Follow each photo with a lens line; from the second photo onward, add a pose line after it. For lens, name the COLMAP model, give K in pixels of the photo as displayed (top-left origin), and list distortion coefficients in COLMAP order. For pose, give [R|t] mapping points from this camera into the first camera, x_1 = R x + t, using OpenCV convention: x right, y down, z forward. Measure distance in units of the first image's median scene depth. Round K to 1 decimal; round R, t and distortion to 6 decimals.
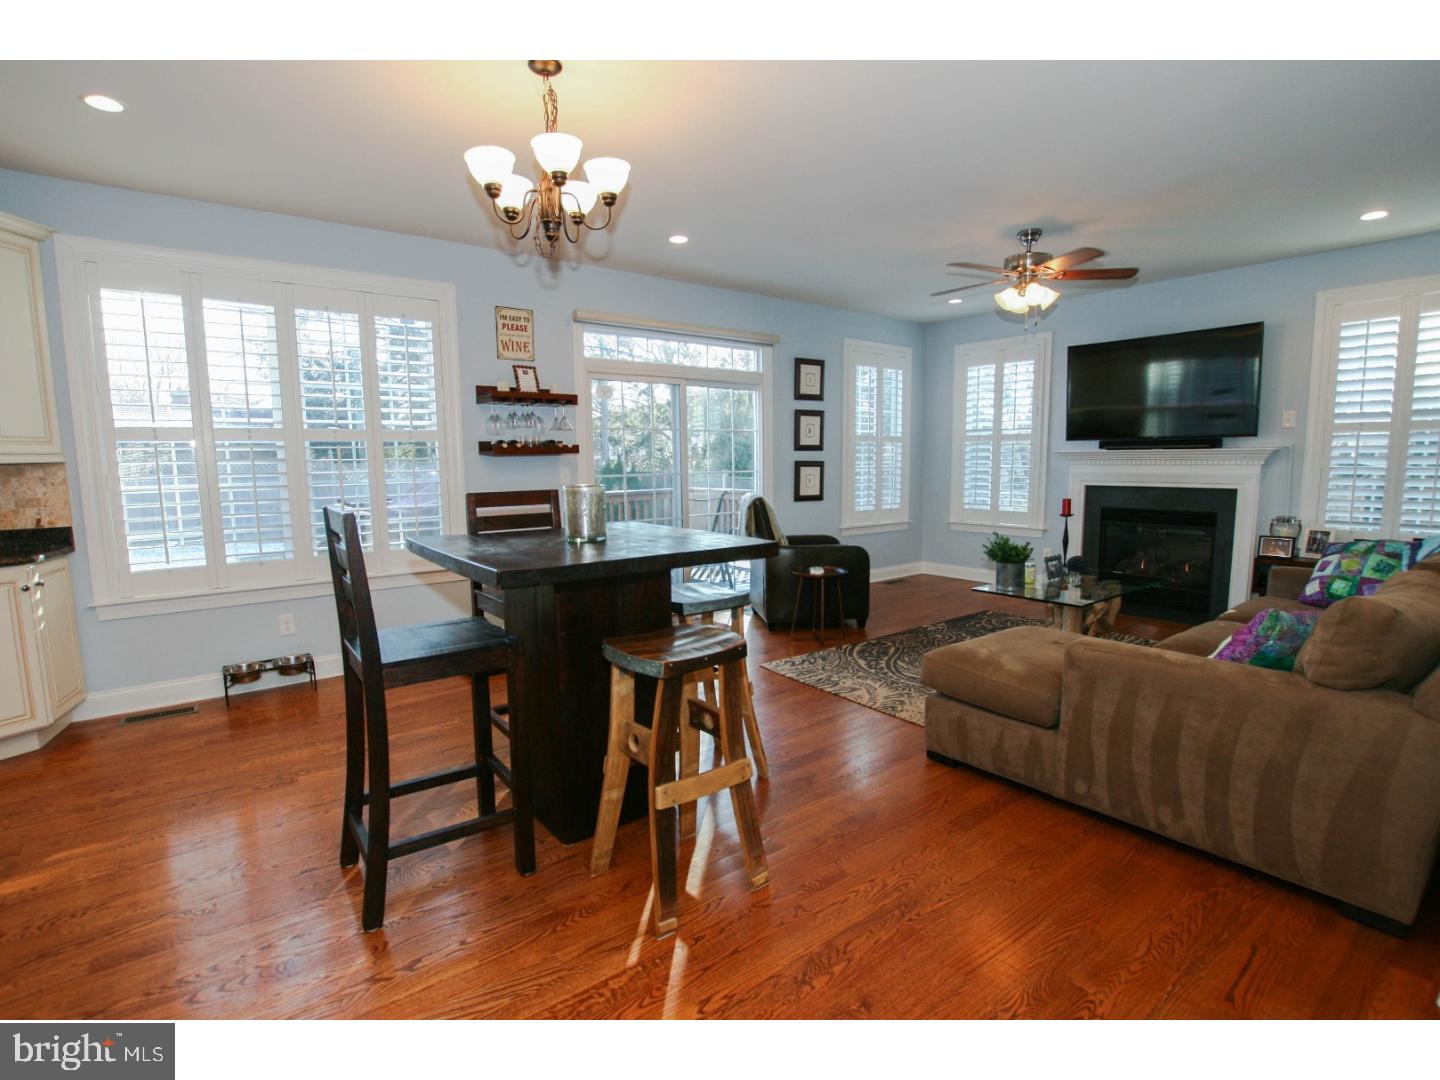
lens RADIAL K [[680.7, 0, 723.8], [0, 680.7, 547.4], [0, 0, 1]] dist [-0.028305, 0.000989]
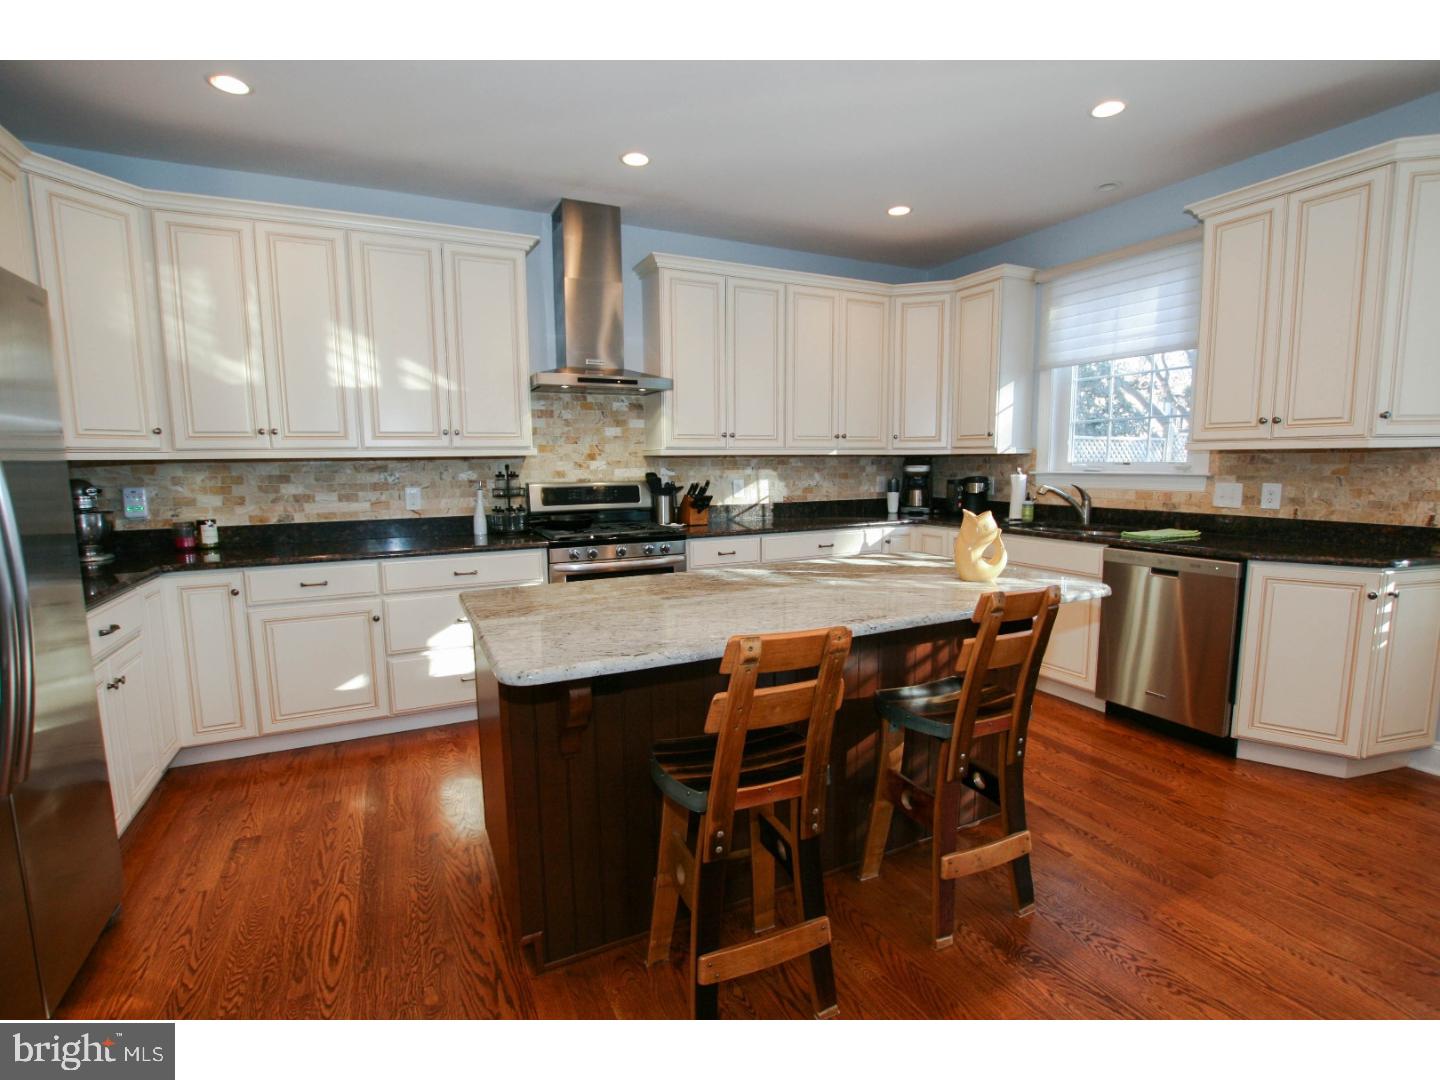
lens RADIAL K [[680.7, 0, 720.0], [0, 680.7, 543.9], [0, 0, 1]] dist [-0.028305, 0.000989]
pose [[-0.204714, 0.132829, -0.969767, -0.052405], [-0.112057, 0.981056, 0.158030, -0.031718], [0.972387, 0.141020, -0.185951, 0.242284]]
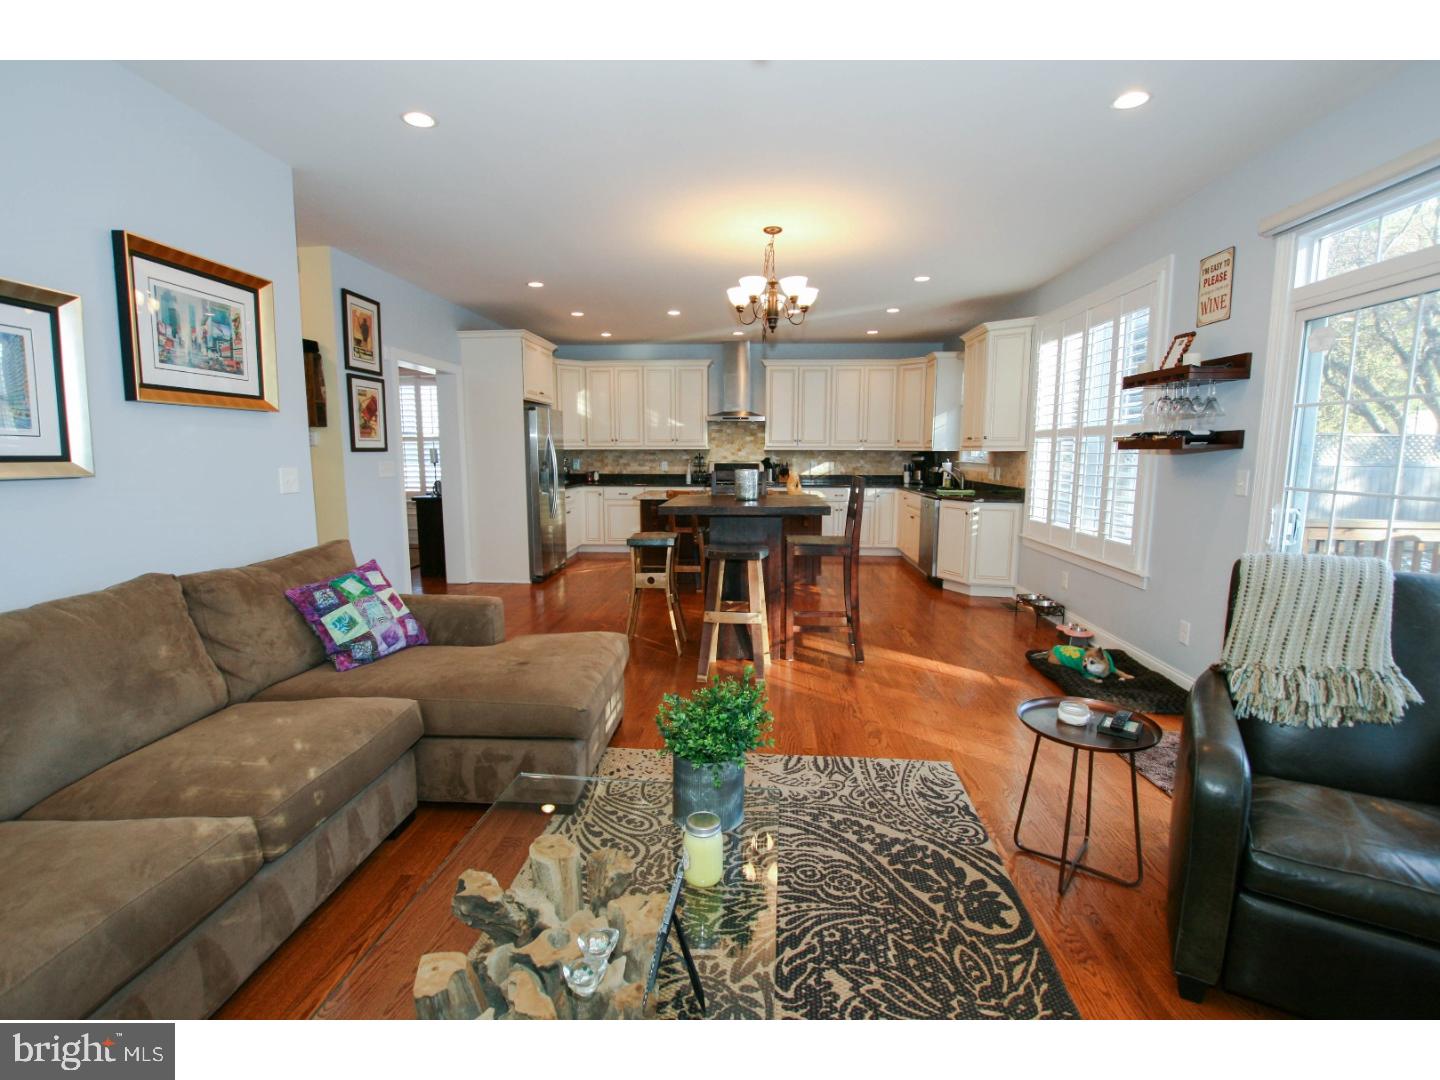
lens RADIAL K [[680.7, 0, 717.4], [0, 680.7, 542.0], [0, 0, 1]] dist [-0.028305, 0.000989]
pose [[-0.664281, 0.111580, -0.739108, 0.719123], [-0.089018, 0.969950, 0.226434, -0.183442], [0.742163, 0.216210, -0.634387, 1.273163]]
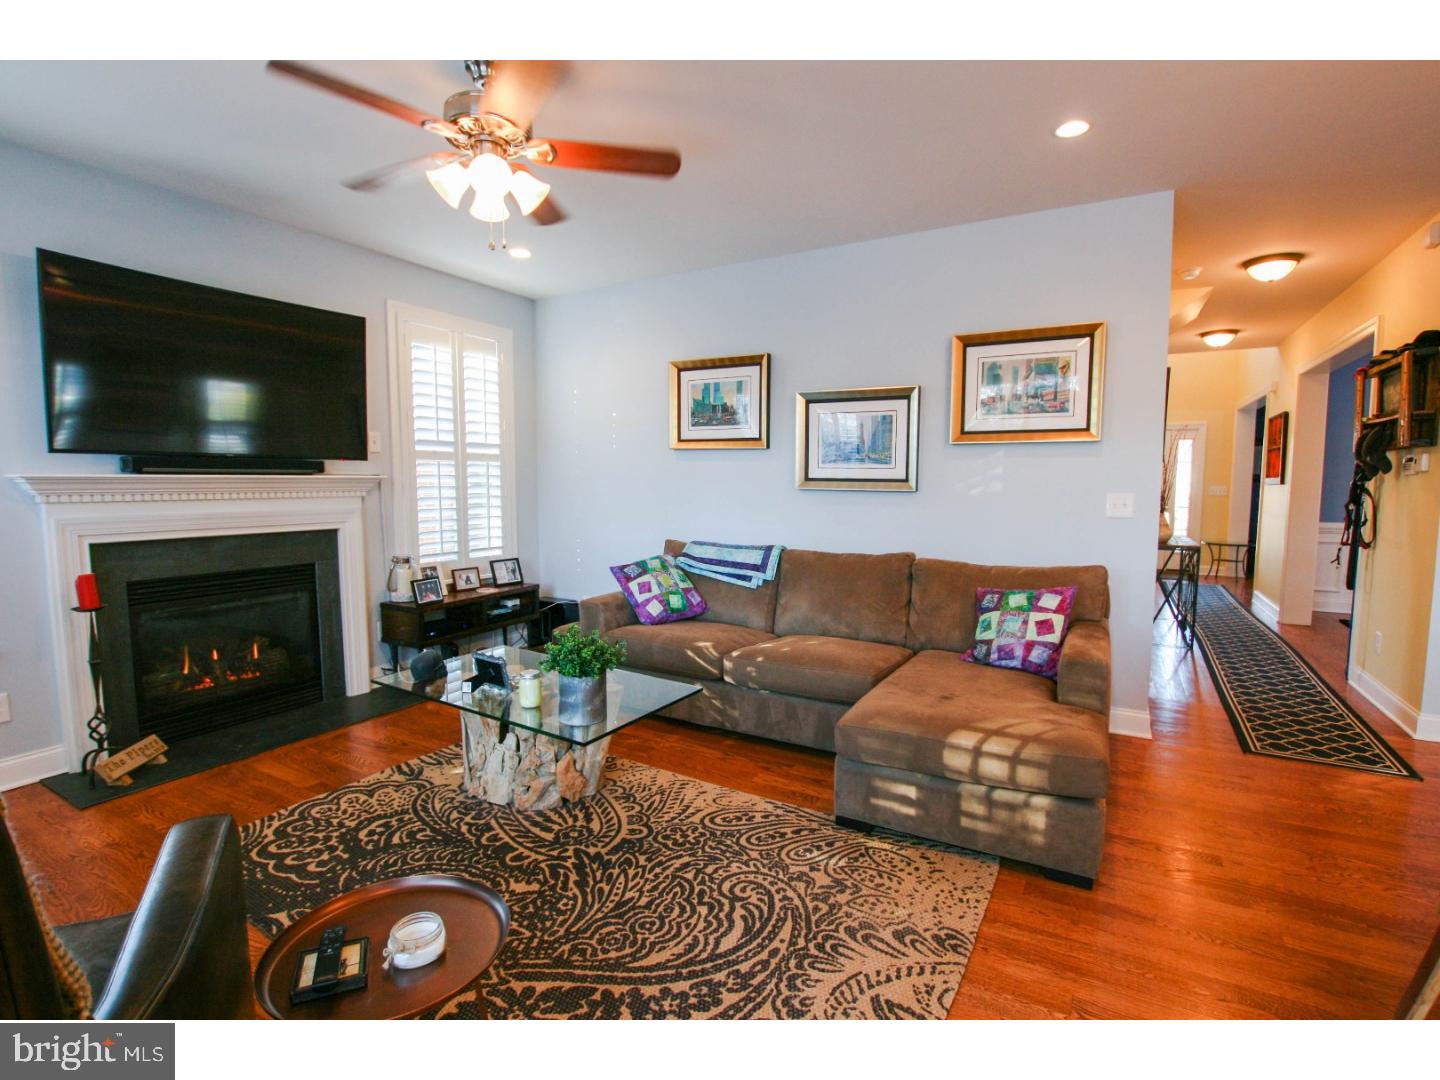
lens RADIAL K [[680.7, 0, 719.0], [0, 680.7, 541.0], [0, 0, 1]] dist [-0.028305, 0.000989]
pose [[-0.380396, -0.069587, 0.922202, -0.139957], [0.122157, 0.984648, 0.124686, -0.148315], [-0.916721, 0.160083, -0.366055, 1.134140]]
